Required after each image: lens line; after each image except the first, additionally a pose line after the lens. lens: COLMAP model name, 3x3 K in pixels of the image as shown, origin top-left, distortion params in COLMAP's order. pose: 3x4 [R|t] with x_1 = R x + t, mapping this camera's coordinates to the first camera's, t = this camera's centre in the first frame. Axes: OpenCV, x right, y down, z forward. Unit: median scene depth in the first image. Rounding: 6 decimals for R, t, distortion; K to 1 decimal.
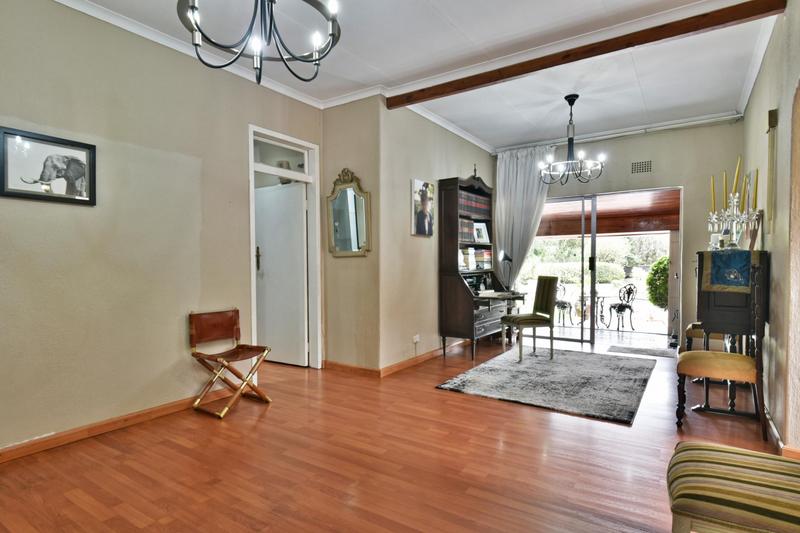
lens RADIAL K [[436.1, 0, 399.6], [0, 436.1, 276.1], [0, 0, 1]] dist [0.025122, -0.021819]
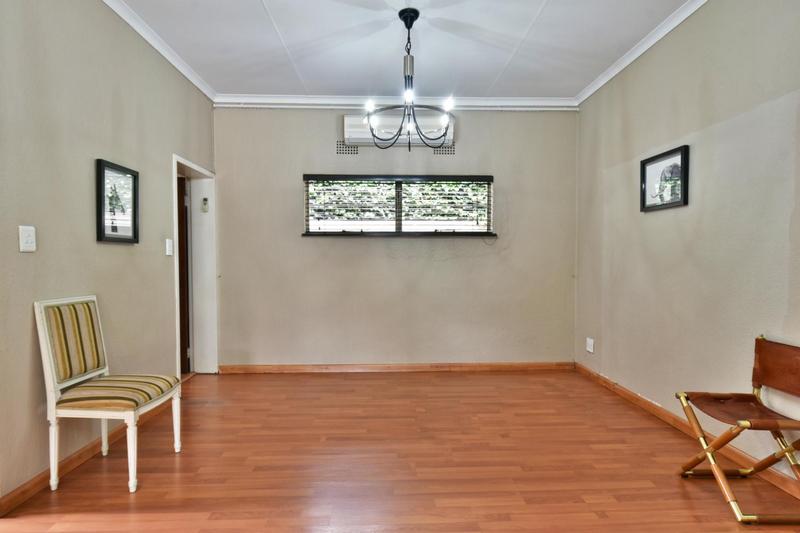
lens RADIAL K [[436.1, 0, 399.6], [0, 436.1, 276.1], [0, 0, 1]] dist [0.025122, -0.021819]
pose [[-0.814393, 0.028572, -0.579610, 0.318980], [-0.009309, 0.998016, 0.062276, -0.039841], [0.580239, 0.056113, -0.812511, 1.071425]]
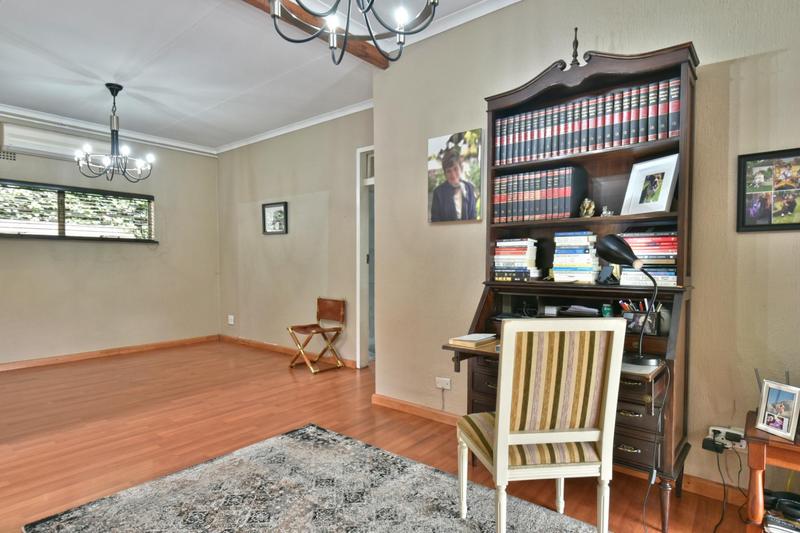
lens RADIAL K [[436.1, 0, 399.6], [0, 436.1, 276.1], [0, 0, 1]] dist [0.025122, -0.021819]
pose [[-0.096253, 0.037319, -0.994657, 0.849667], [-0.029982, 0.998735, 0.040373, -0.049143], [0.994905, 0.033708, -0.095012, 1.237519]]
